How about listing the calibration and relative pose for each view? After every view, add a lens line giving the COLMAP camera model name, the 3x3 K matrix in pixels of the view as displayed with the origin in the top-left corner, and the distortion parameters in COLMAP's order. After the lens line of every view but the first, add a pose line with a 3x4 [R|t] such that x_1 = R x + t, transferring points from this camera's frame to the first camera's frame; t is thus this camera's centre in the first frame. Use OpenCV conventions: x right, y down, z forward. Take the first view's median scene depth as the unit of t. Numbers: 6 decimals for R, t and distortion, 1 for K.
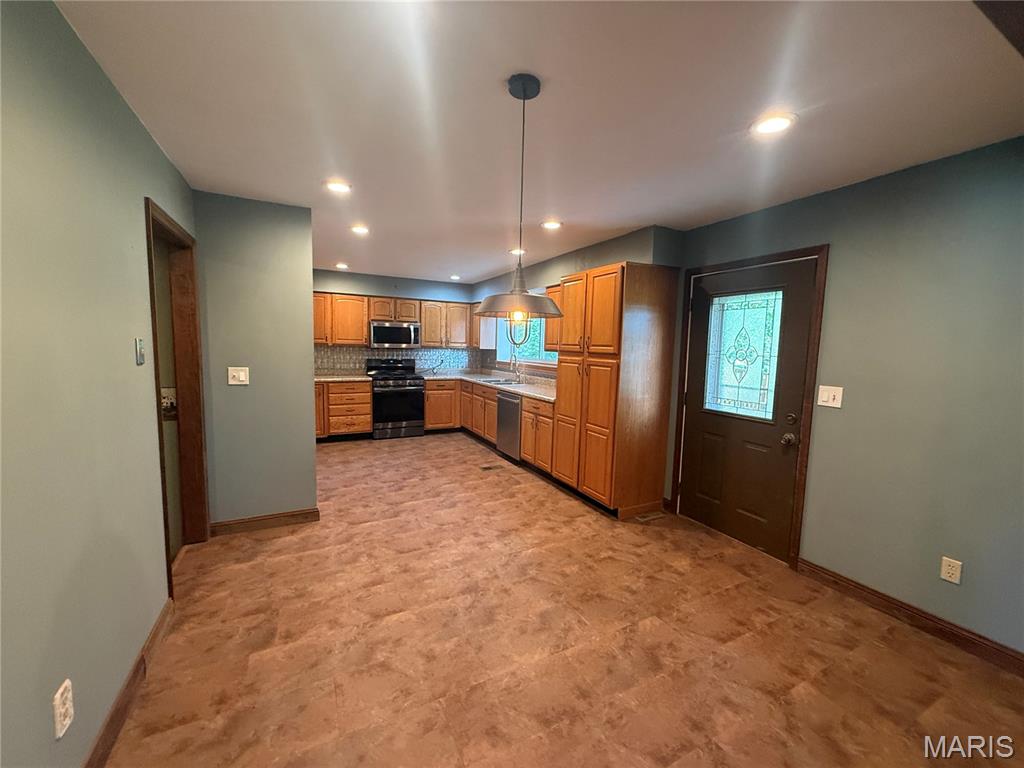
lens RADIAL K [[407.3, 0, 511.9], [0, 407.3, 383.4], [0, 0, 1]] dist [0.001814, 0.000091]
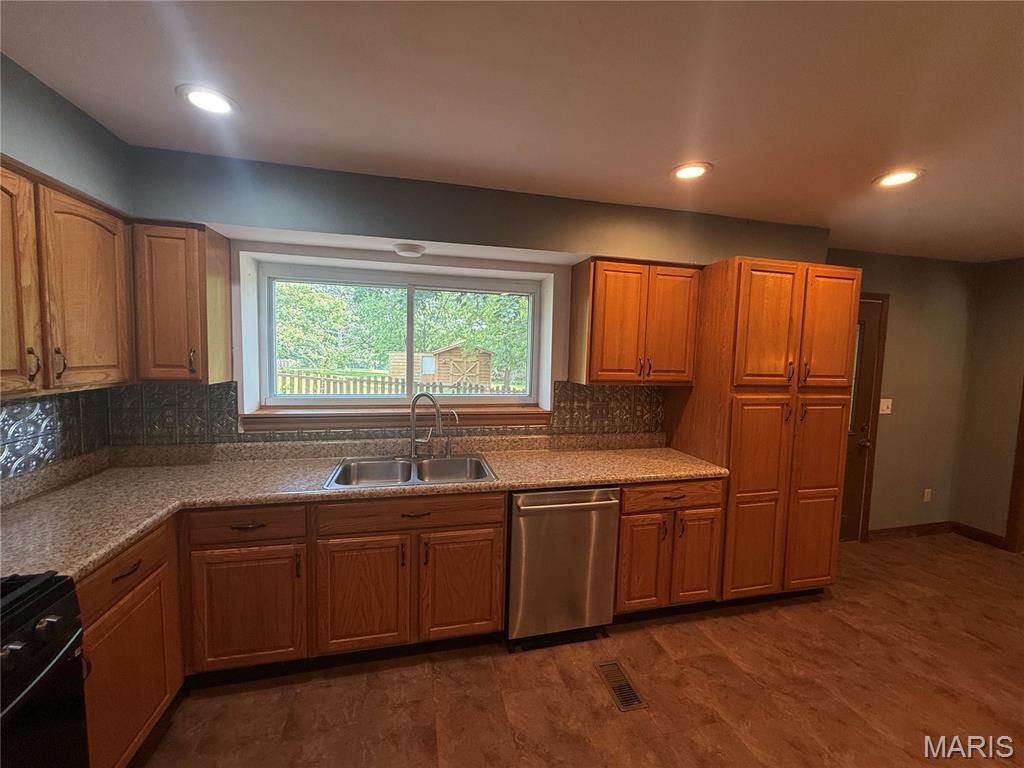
lens RADIAL K [[407.3, 0, 512.0], [0, 407.3, 382.4], [0, 0, 1]] dist [0.001814, 0.000091]
pose [[0.230681, -0.090006, 0.968858, -0.539132], [0.074681, 0.994413, 0.074599, -0.158132], [-0.970159, 0.055146, 0.236114, 1.217702]]
